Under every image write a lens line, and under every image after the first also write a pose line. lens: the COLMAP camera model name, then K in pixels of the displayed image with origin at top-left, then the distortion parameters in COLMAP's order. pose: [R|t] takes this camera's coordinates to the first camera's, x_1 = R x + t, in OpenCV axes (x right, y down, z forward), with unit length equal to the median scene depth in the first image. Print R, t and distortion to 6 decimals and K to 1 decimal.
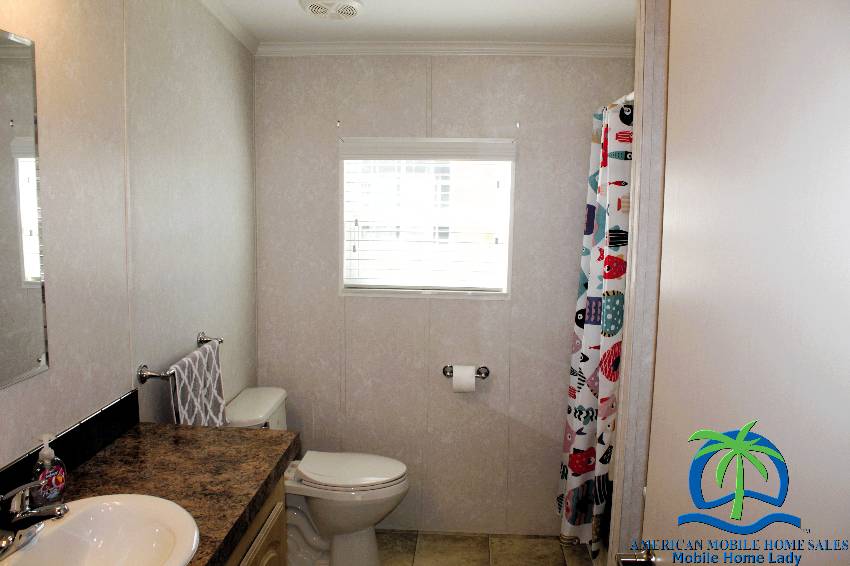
lens RADIAL K [[712.5, 0, 428.1], [0, 712.5, 300.6], [0, 0, 1]] dist [-0.184544, 0.195000]
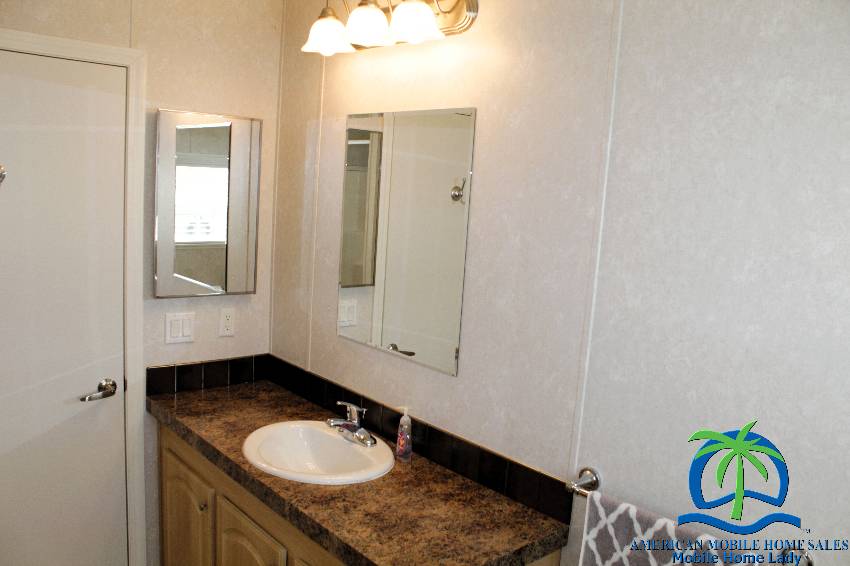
lens RADIAL K [[712.5, 0, 428.1], [0, 712.5, 300.6], [0, 0, 1]] dist [-0.184544, 0.195000]
pose [[-0.728955, 0.048489, -0.682842, 0.305901], [-0.159982, 0.957800, 0.238799, -0.299288], [0.665605, 0.283316, -0.690436, 1.671791]]
